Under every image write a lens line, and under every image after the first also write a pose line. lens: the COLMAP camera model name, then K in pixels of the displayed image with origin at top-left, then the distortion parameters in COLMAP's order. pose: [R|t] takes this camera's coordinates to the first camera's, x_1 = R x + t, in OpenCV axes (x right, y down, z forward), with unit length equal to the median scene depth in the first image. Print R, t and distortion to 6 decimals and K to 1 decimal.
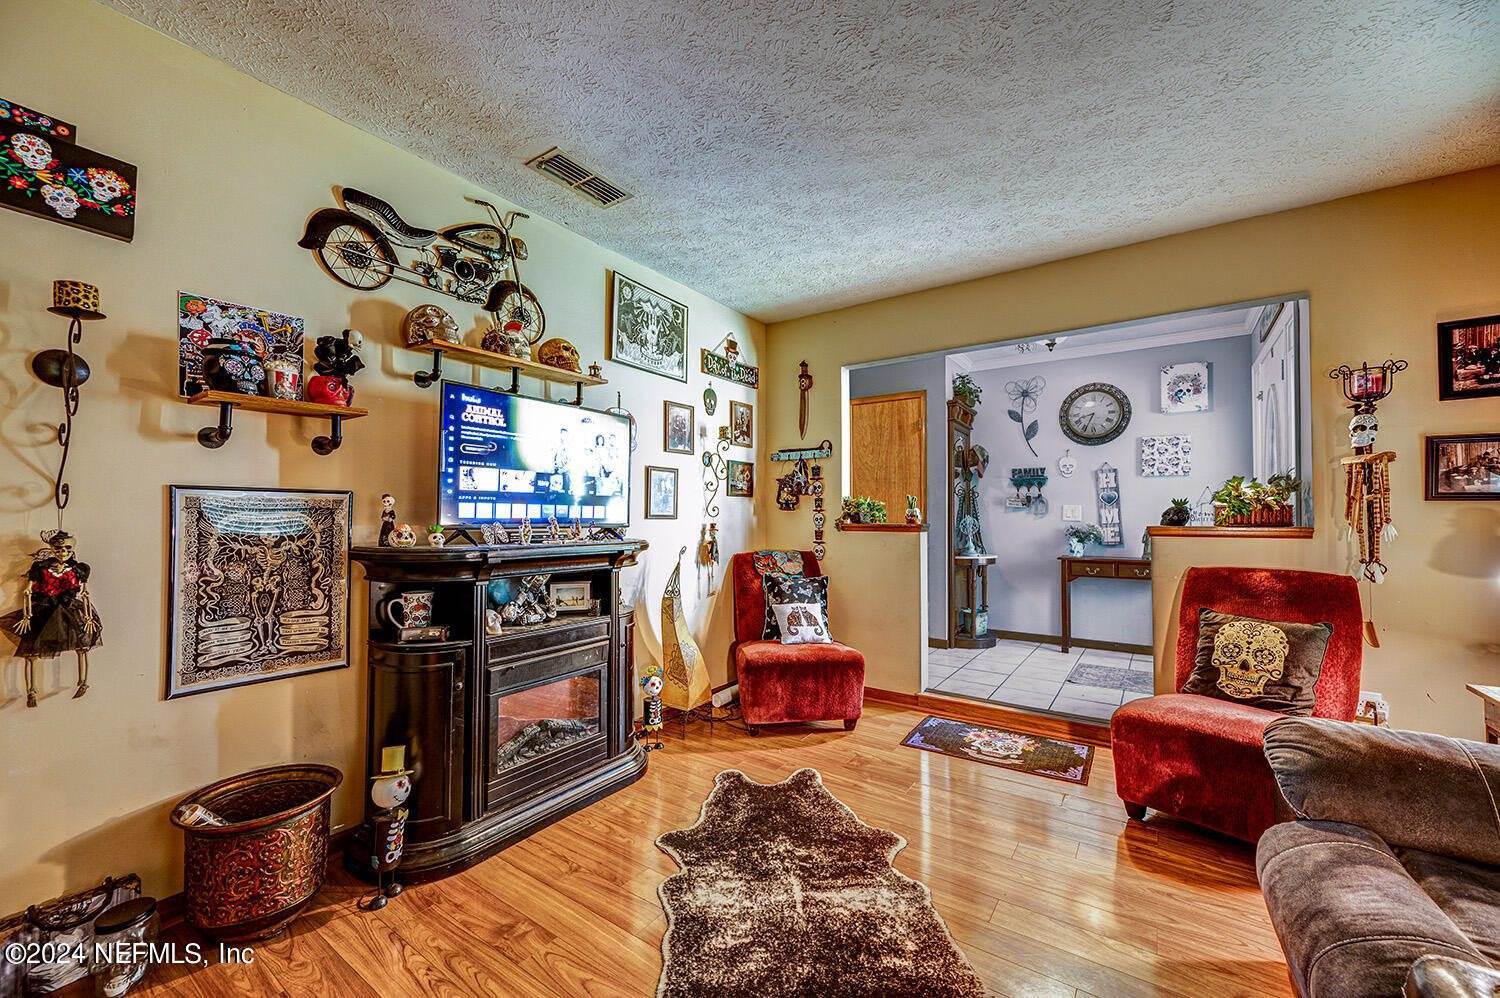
lens RADIAL K [[593.7, 0, 743.9], [0, 593.7, 502.7], [0, 0, 1]] dist [-0.003448, -0.000537]
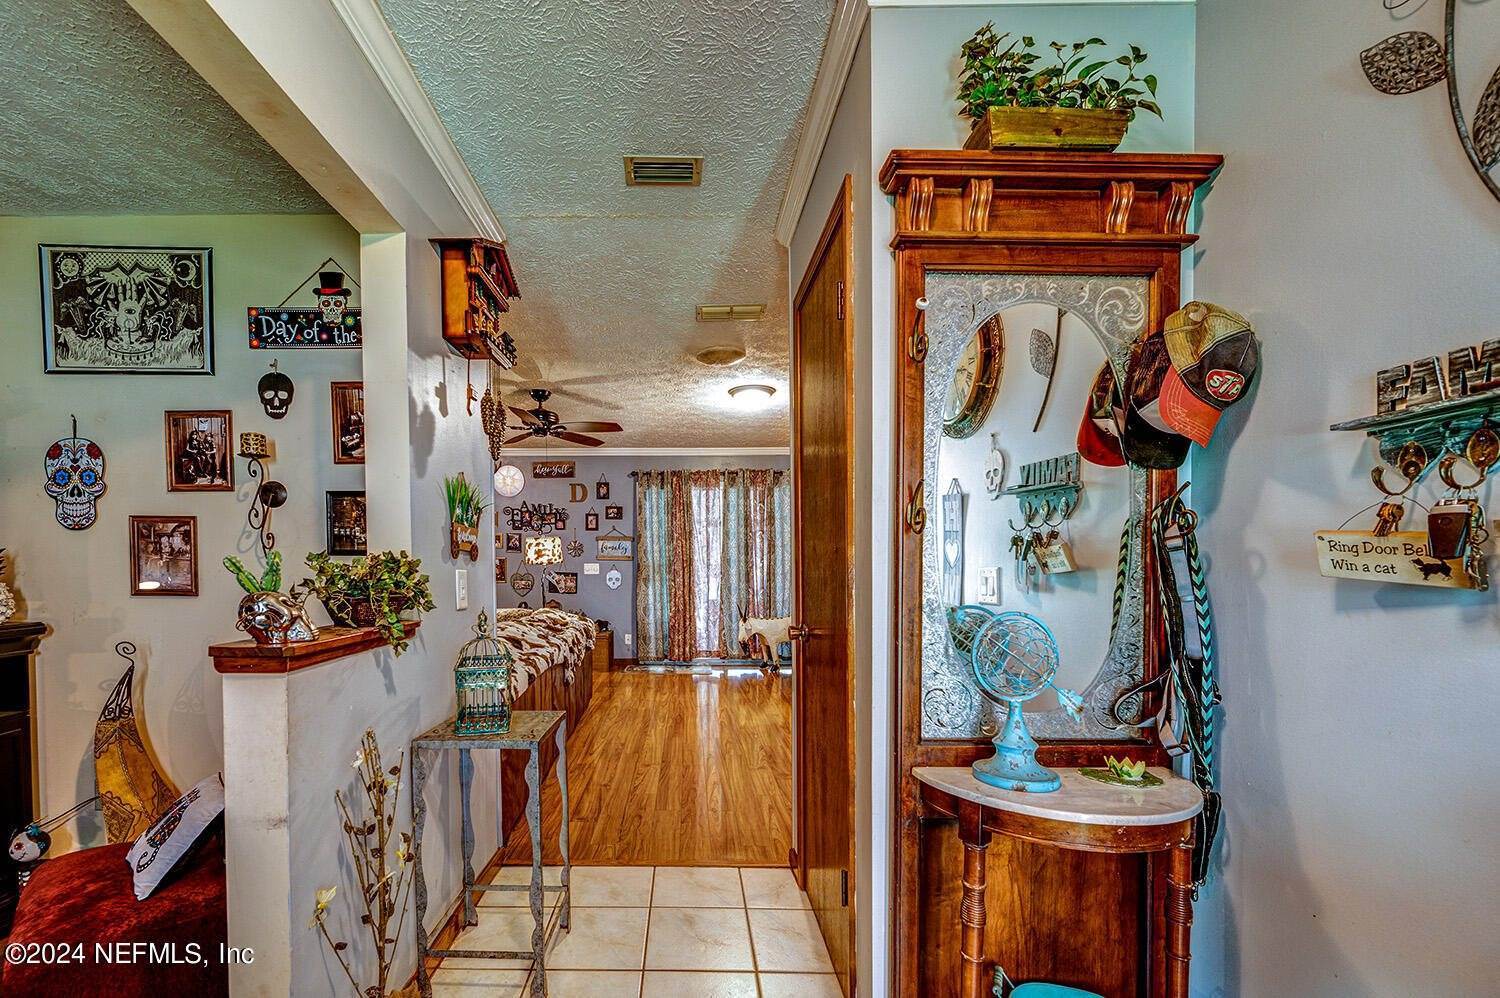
lens RADIAL K [[593.7, 0, 693.4], [0, 593.7, 568.4], [0, 0, 1]] dist [-0.003448, -0.000537]
pose [[0.572957, 0.013017, -0.819482, 0.676377], [0.020434, 0.999336, 0.030161, -0.009331], [0.819331, -0.034027, 0.572311, 1.026039]]
